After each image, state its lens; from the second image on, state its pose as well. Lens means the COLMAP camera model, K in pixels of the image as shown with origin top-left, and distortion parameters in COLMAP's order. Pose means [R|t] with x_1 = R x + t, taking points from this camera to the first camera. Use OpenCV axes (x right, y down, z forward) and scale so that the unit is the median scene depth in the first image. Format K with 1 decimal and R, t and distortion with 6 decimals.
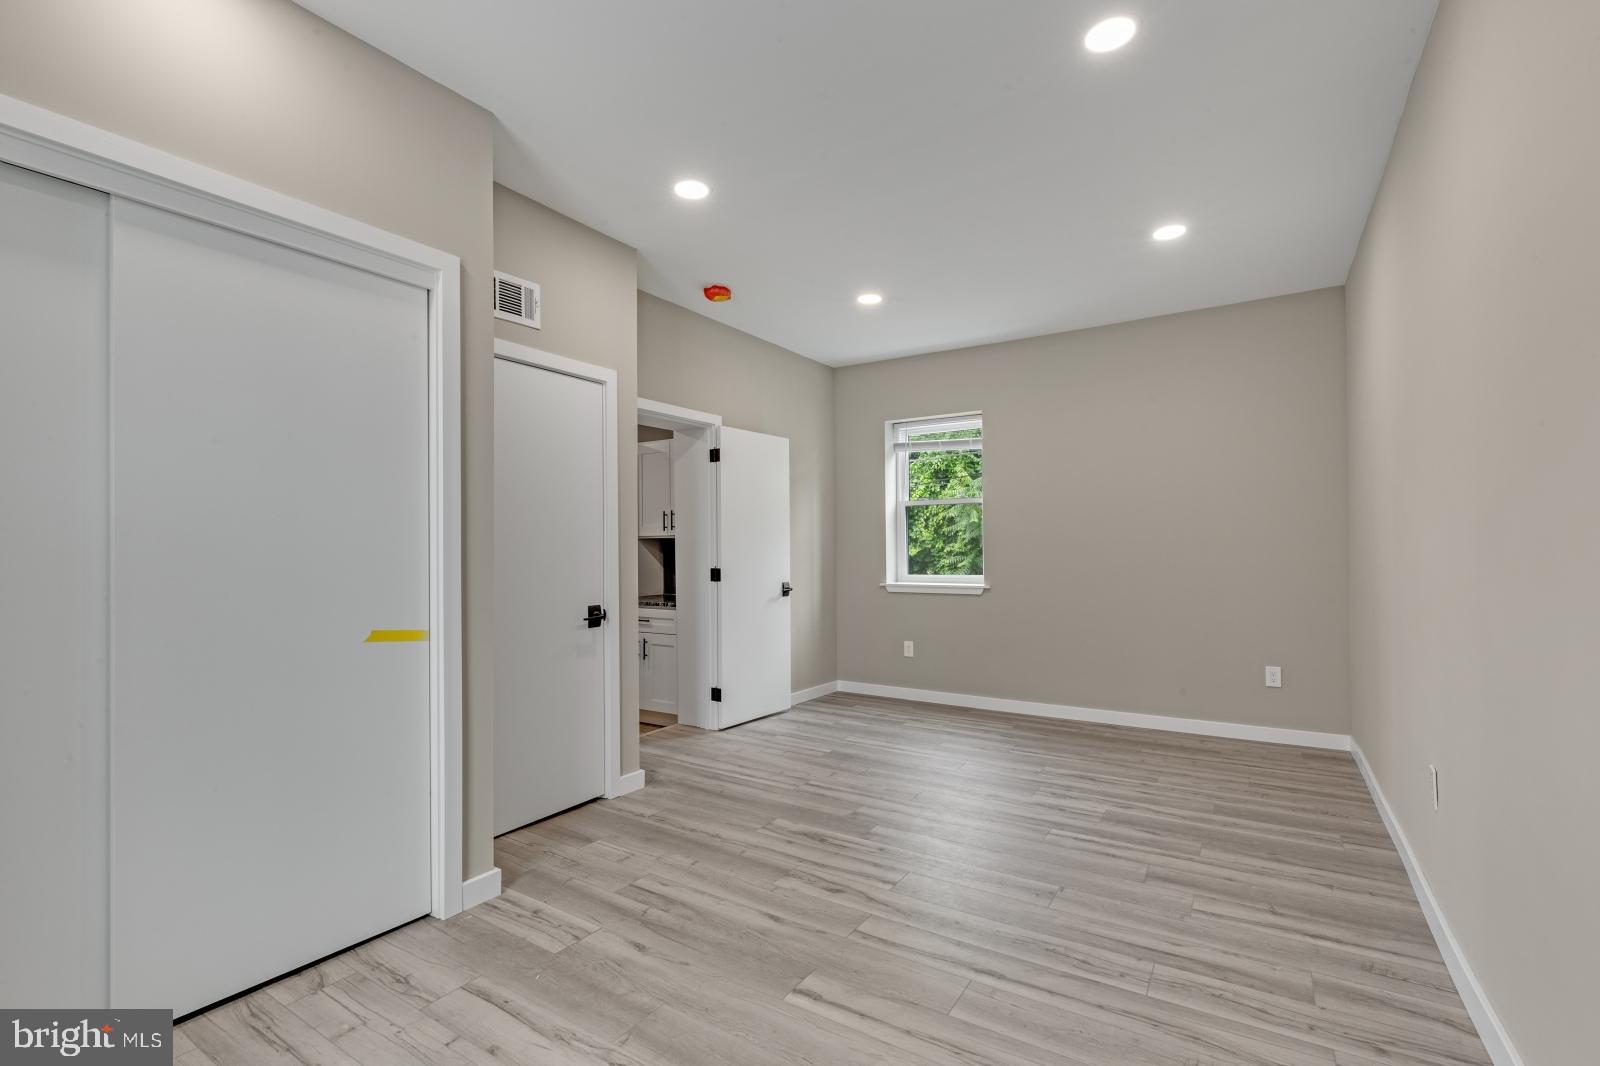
lens RADIAL K [[725.8, 0, 803.2], [0, 725.8, 535.2], [0, 0, 1]] dist [0.009844, -0.001545]
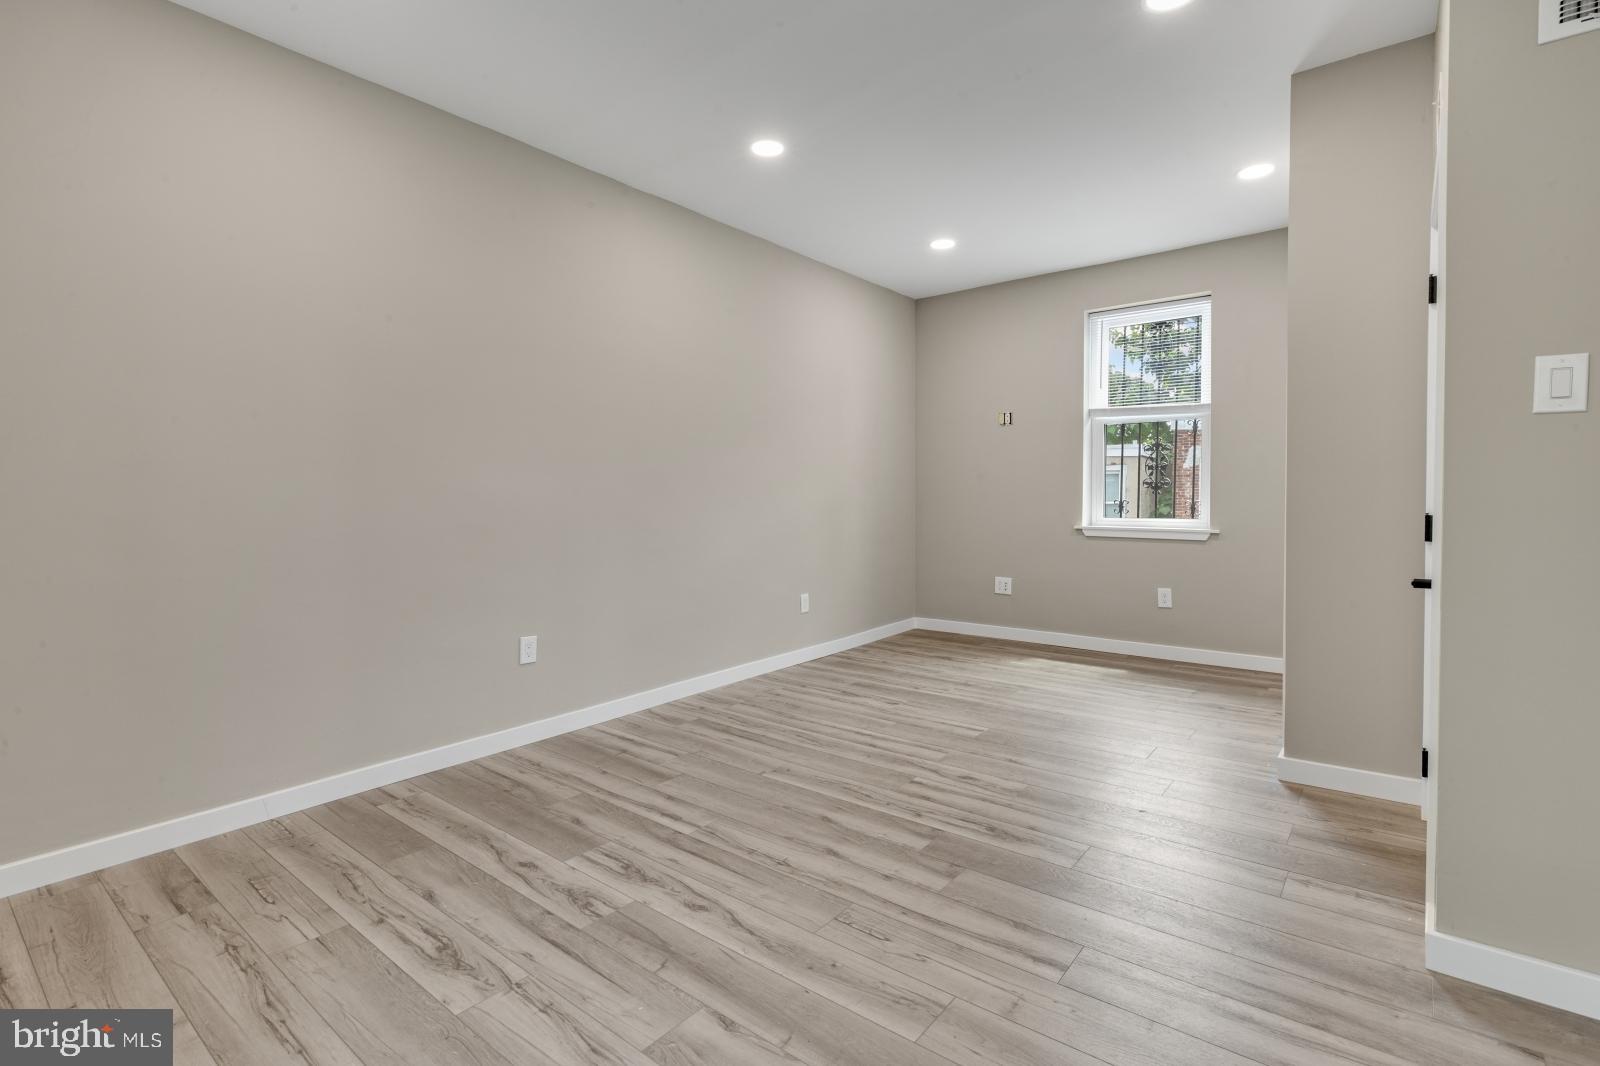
lens RADIAL K [[753.0, 0, 800.0], [0, 753.0, 533.0], [0, 0, 1]] dist [0.009575, -0.000851]
pose [[-0.993636, 0.006991, 0.112417, 0.126097], [0.010457, 0.999487, 0.030269, 0.062070], [-0.112148, 0.031252, -0.993200, 1.651415]]
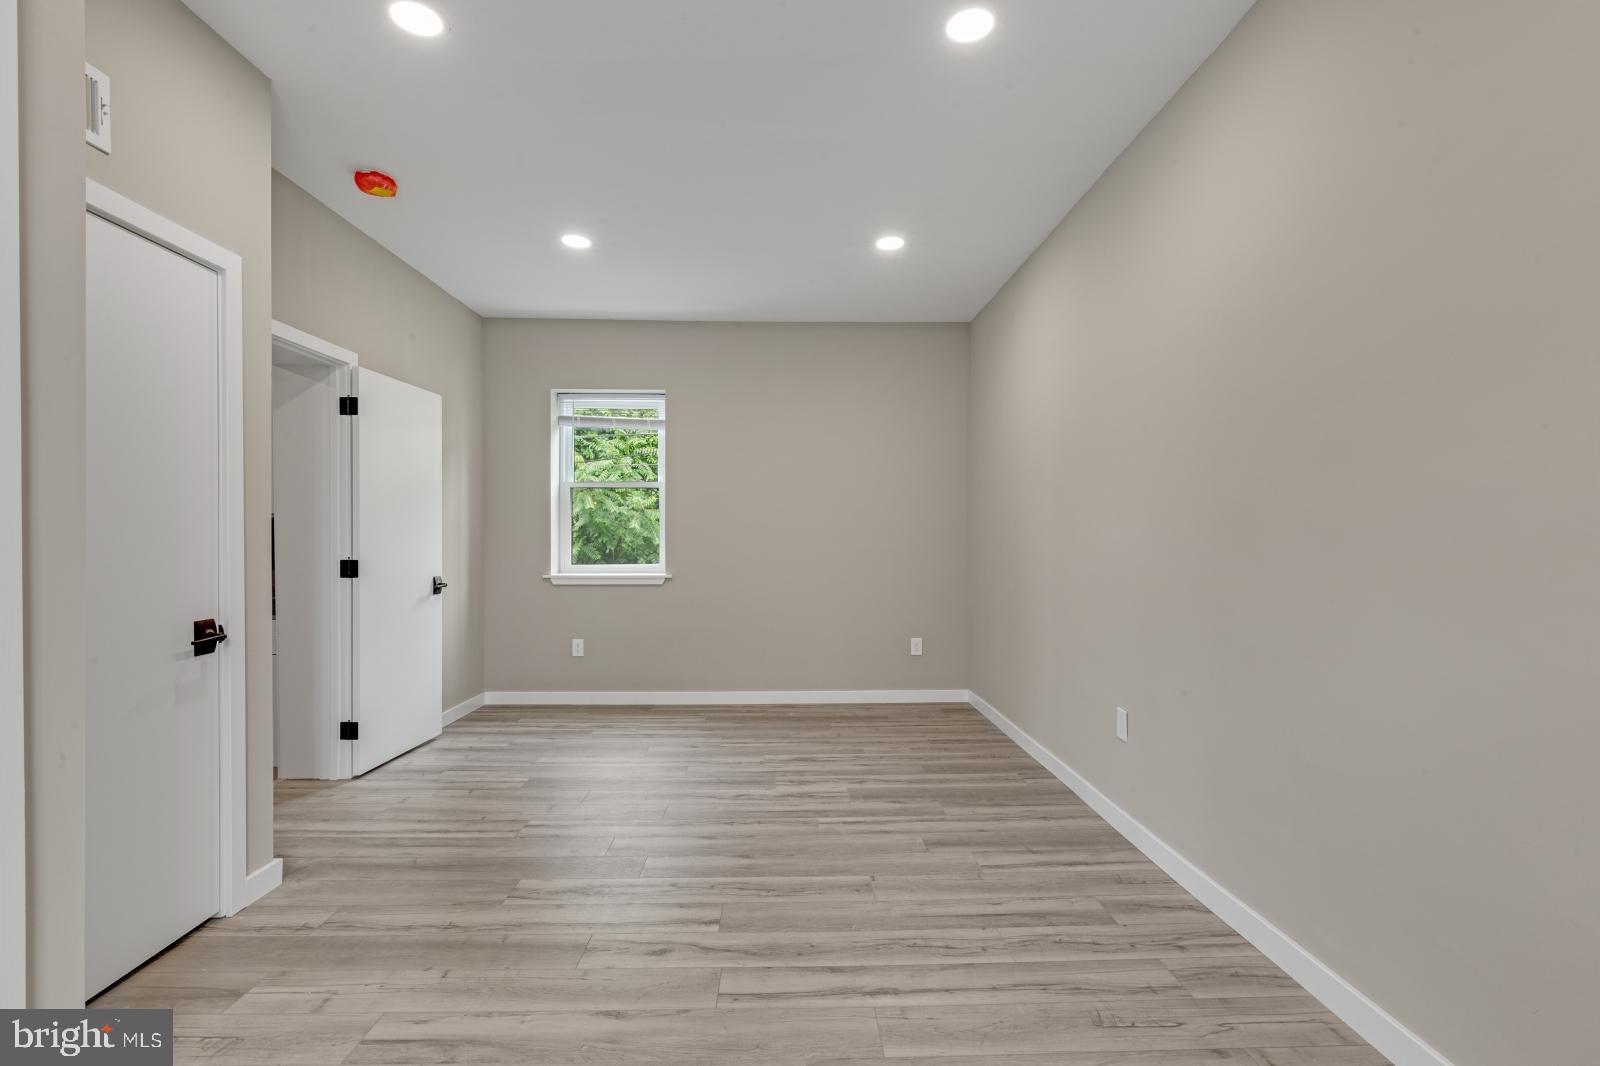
lens RADIAL K [[725.8, 0, 803.2], [0, 725.8, 535.2], [0, 0, 1]] dist [0.009844, -0.001545]
pose [[0.828747, 0.007587, 0.559572, -0.217231], [-0.016239, 0.999813, 0.010495, 0.007701], [-0.559388, -0.017785, 0.828715, 0.185510]]
